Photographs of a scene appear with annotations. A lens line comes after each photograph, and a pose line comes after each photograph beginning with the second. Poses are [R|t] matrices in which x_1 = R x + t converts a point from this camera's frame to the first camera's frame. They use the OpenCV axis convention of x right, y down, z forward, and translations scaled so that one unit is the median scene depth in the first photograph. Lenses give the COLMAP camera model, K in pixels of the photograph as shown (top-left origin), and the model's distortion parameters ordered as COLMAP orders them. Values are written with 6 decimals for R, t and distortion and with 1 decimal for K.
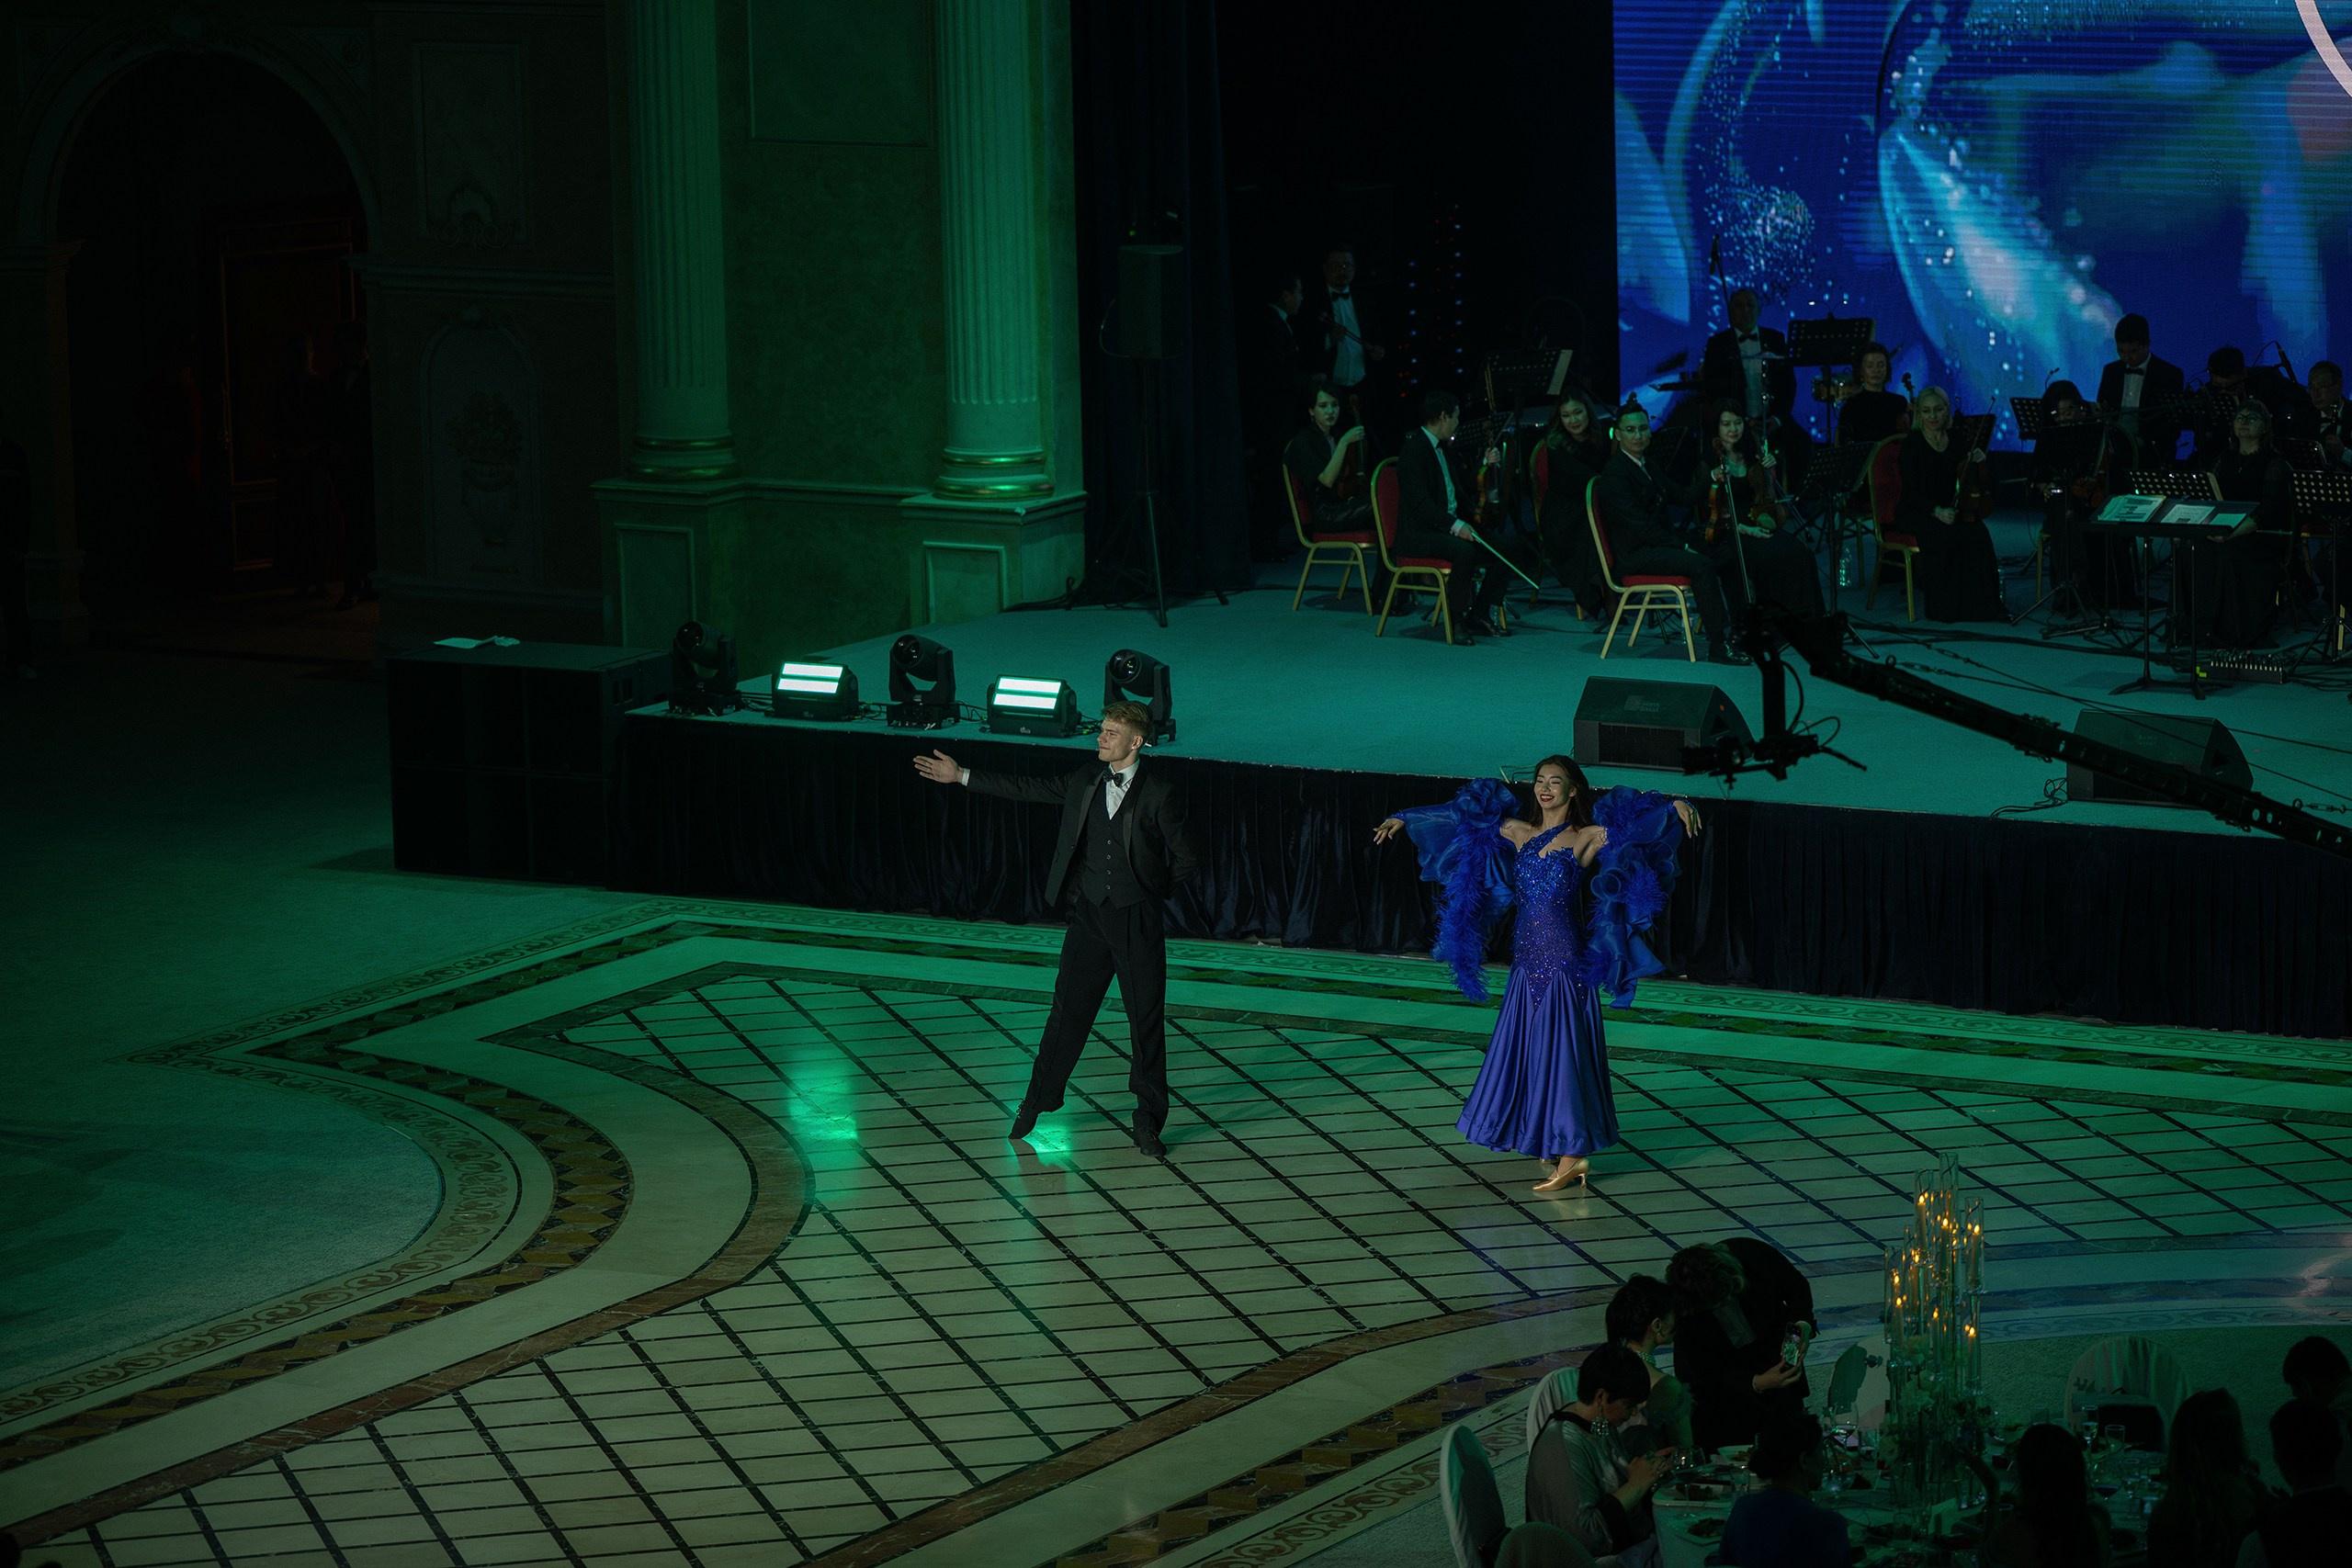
lens RADIAL K [[8094.8, 0, 1176.0], [0, 8094.8, 784.0], [0, 0, 1]] dist [0.051363, 1.948234]
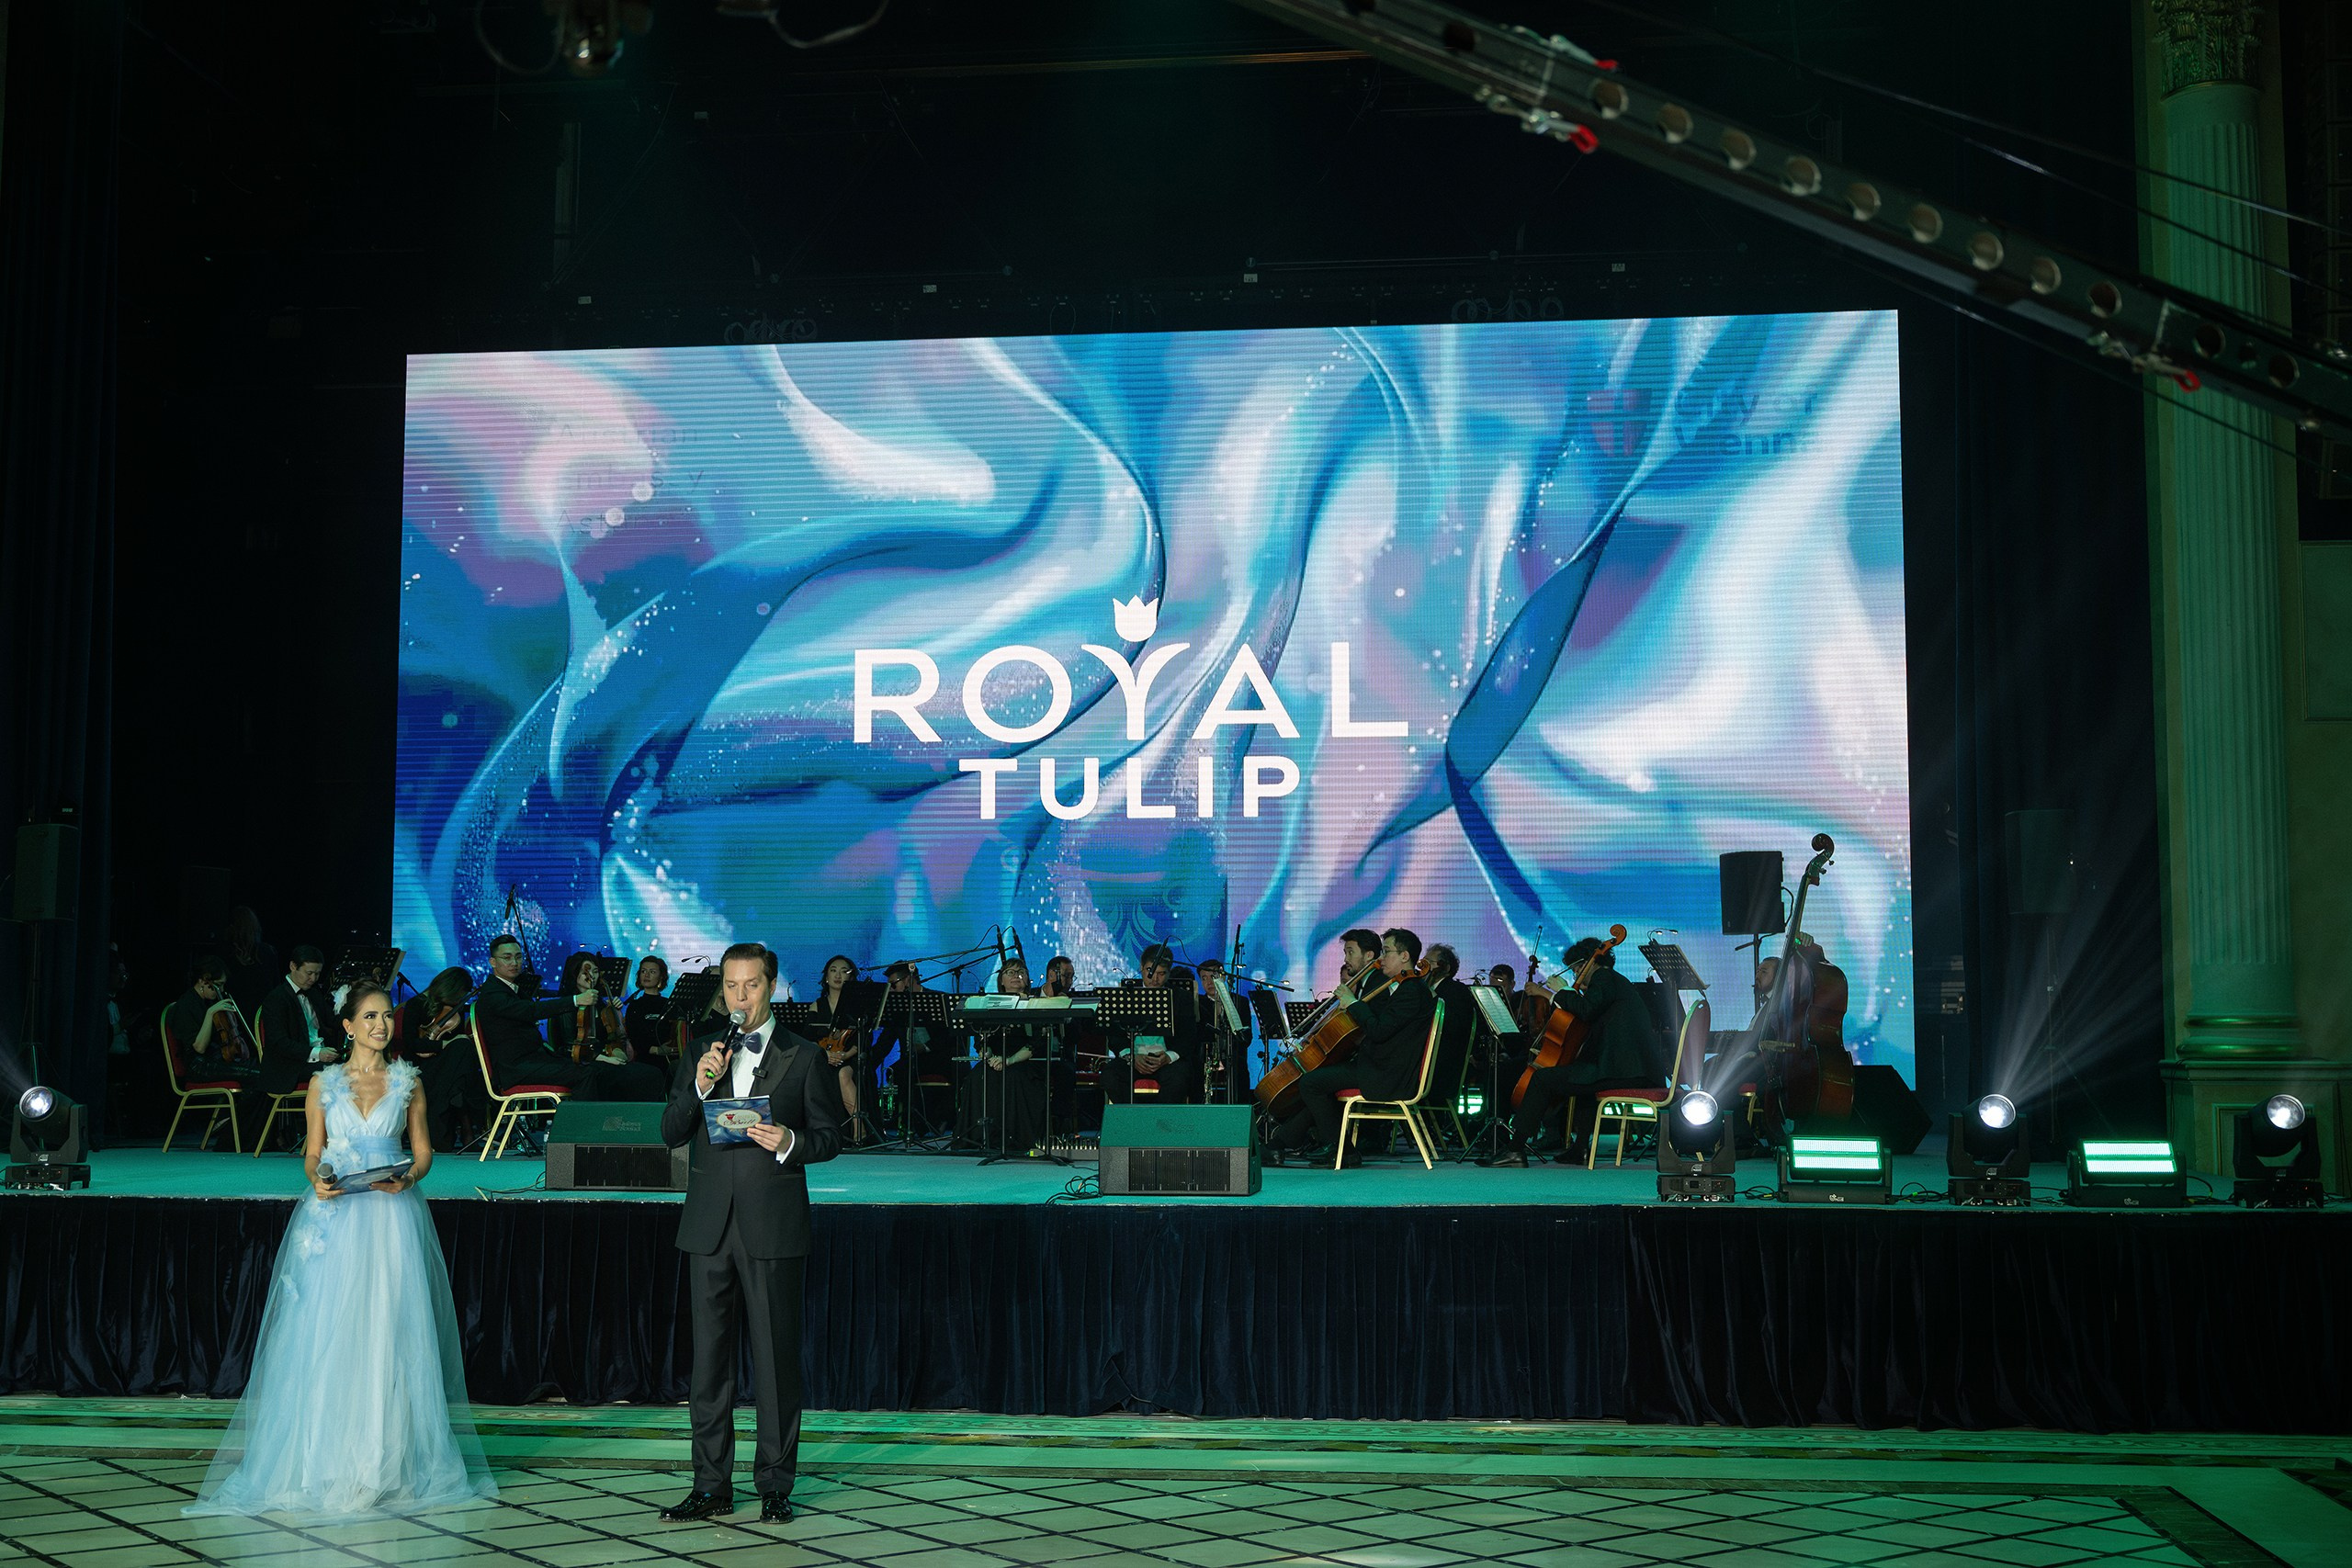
lens RADIAL K [[2803.2, 0, 1176.0], [0, 2803.2, 784.0], [0, 0, 1]] dist [0.015144, -0.063396]
pose [[0.914518, 0.060820, 0.399946, -0.014882], [0.044601, 0.967449, -0.249105, 0.030246], [-0.402078, 0.245649, 0.882037, 0.543760]]
